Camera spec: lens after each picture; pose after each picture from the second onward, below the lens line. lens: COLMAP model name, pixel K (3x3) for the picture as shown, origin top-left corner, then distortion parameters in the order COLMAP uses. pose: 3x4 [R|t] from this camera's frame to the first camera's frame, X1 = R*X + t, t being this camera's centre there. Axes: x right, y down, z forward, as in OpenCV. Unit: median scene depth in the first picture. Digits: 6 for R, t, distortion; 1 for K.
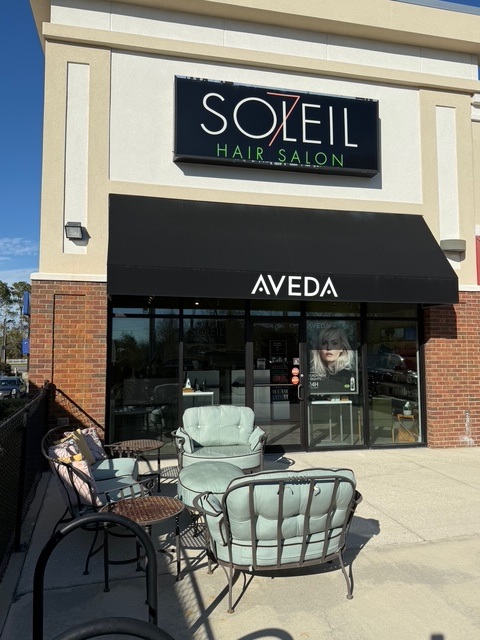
lens RADIAL K [[486.8, 0, 236.5], [0, 486.8, 321.1], [0, 0, 1]] dist [0.164158, -0.344498]
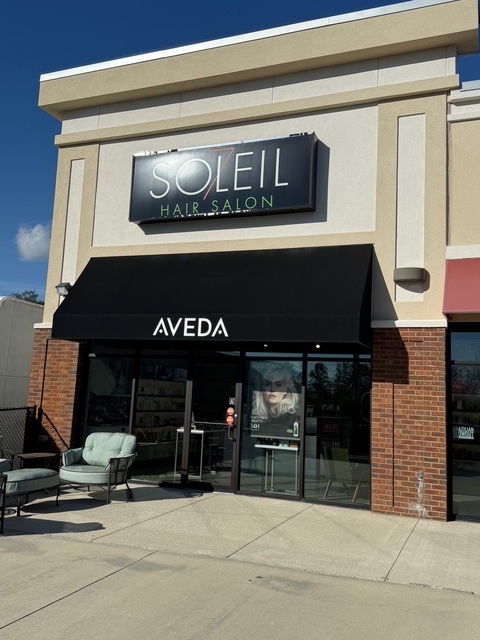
lens RADIAL K [[589.0, 0, 240.0], [0, 589.0, 320.0], [0, 0, 1]] dist [0.175442, -0.355702]
pose [[0.821181, -0.035096, -0.569588, 0.846493], [-0.014421, 0.996512, -0.082191, 0.015616], [0.570486, 0.075708, 0.817811, -0.000895]]
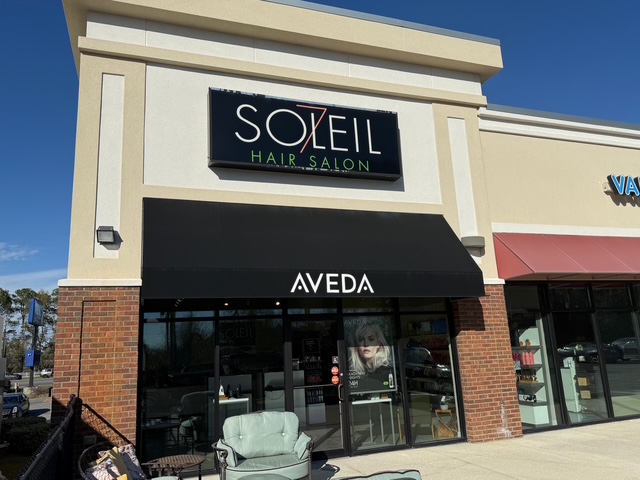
lens RADIAL K [[486.8, 0, 313.0], [0, 486.8, 245.1], [0, 0, 1]] dist [0.164158, -0.344498]
pose [[0.992487, -0.021293, 0.120485, -0.037315], [0.039292, 0.988048, -0.149053, -0.000790], [-0.115871, 0.152667, 0.981462, -0.003897]]
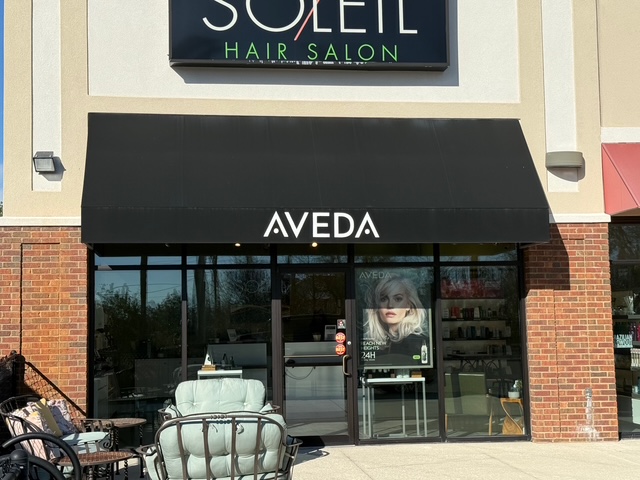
lens RADIAL K [[952.9, 0, 308.2], [0, 952.9, 253.3], [0, 0, 1]] dist [0.129668, -0.015959]
pose [[0.994984, -0.023158, -0.097319, 0.218190], [0.021742, 0.999642, -0.015593, -0.003613], [0.097645, 0.013399, 0.995131, -0.450888]]
